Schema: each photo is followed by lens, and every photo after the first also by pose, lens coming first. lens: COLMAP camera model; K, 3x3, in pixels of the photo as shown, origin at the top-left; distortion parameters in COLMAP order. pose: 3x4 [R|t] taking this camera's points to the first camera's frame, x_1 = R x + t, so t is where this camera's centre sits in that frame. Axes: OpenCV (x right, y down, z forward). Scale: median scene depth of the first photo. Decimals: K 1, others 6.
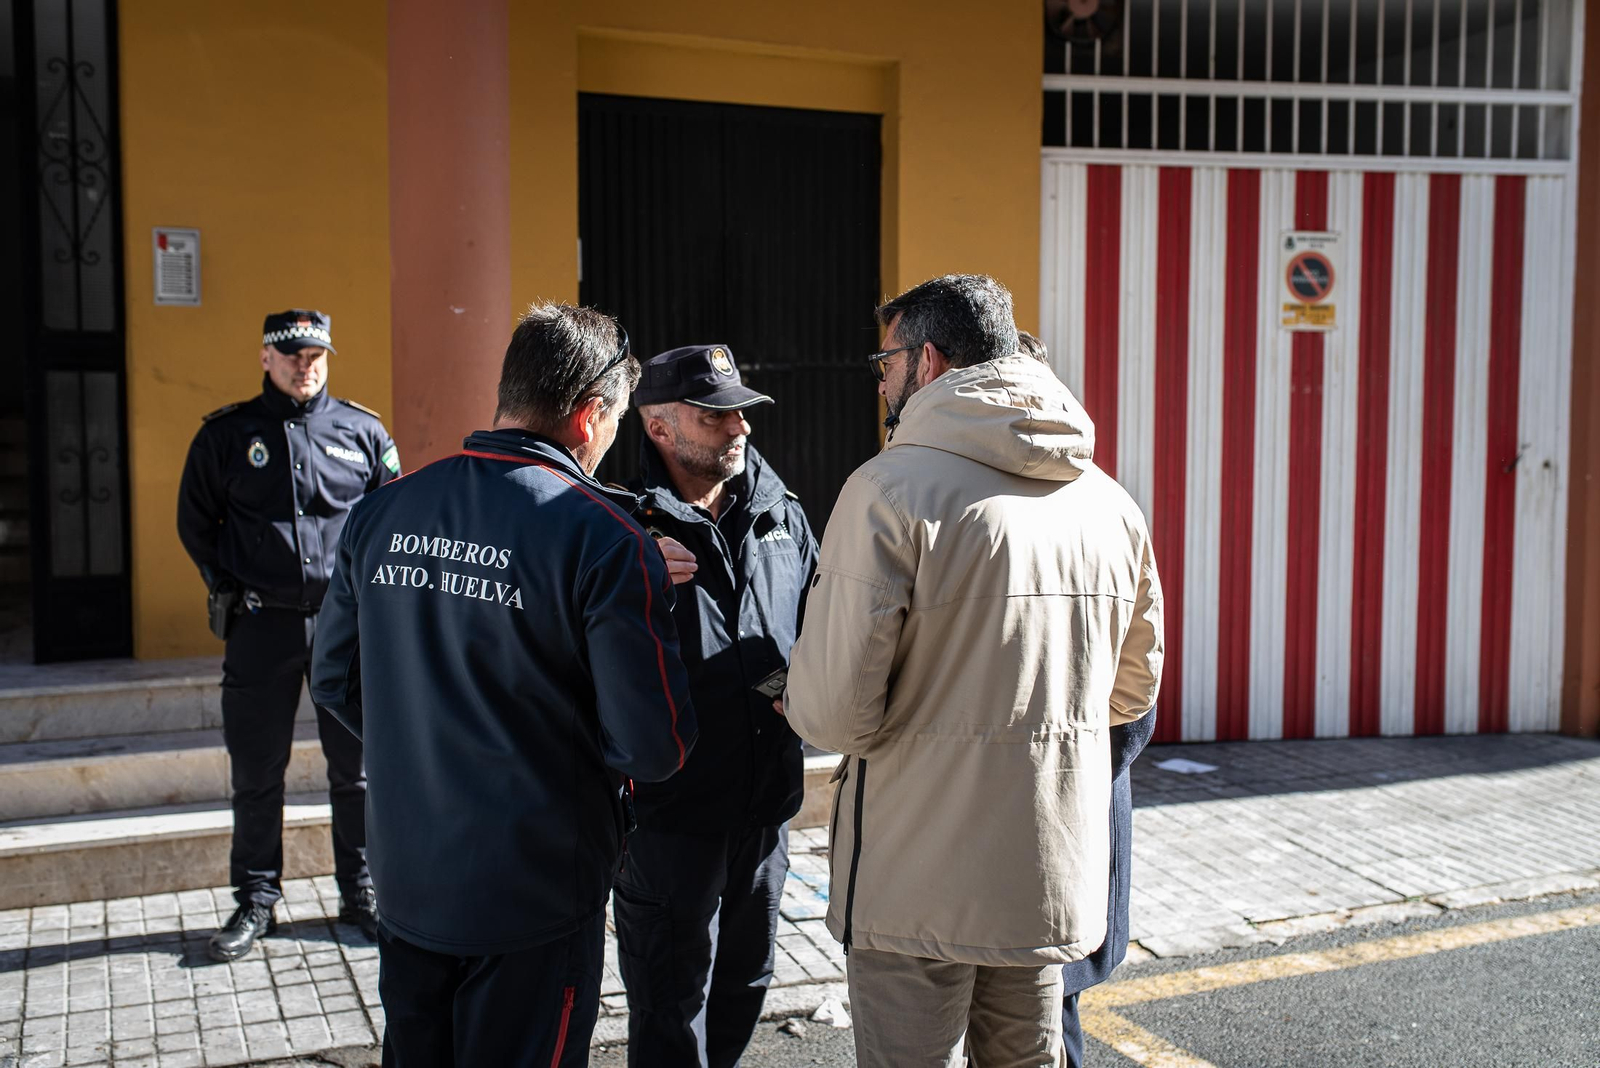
lens RADIAL K [[1515.3, 0, 795.6], [0, 1515.3, 538.6], [0, 0, 1]] dist [-0.000144, 0.000000]
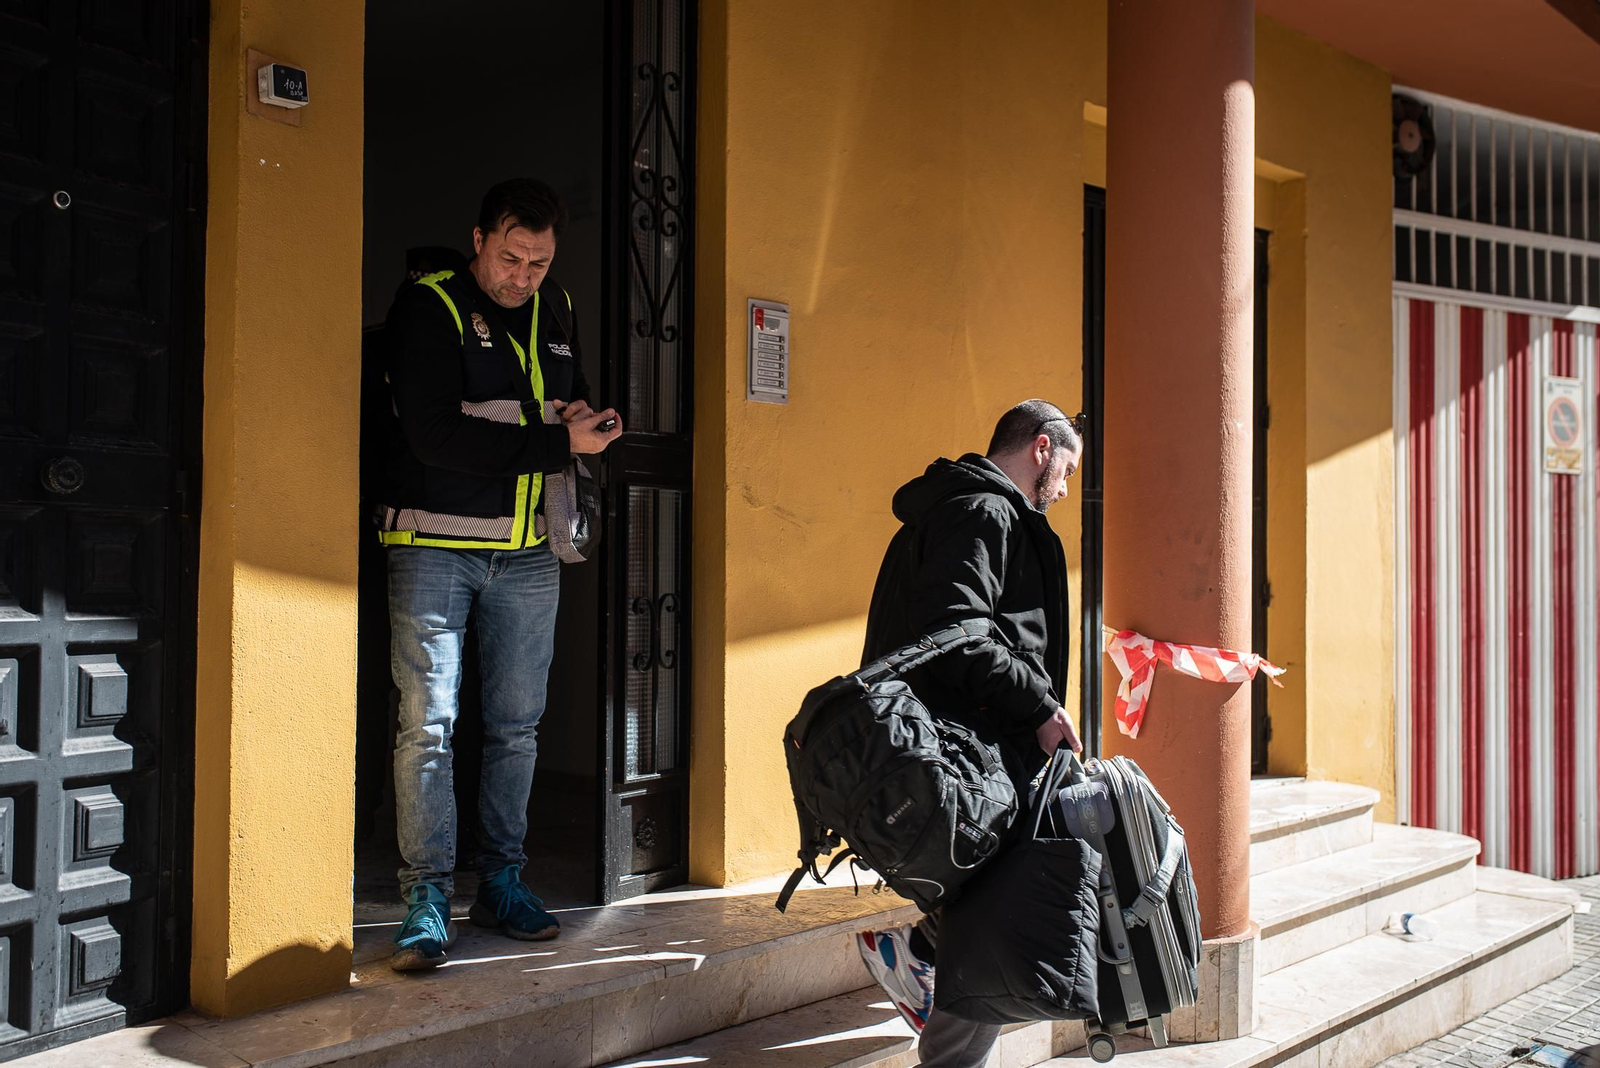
lens RADIAL K [[1515.3, 0, 810.7], [0, 1515.3, 535.1], [0, 0, 1]] dist [-0.000144, 0.000000]
pose [[0.936243, 0.013270, 0.351103, -0.646813], [0.016549, 0.996512, -0.081791, -0.026754], [-0.350964, 0.082387, 0.932758, 0.297815]]
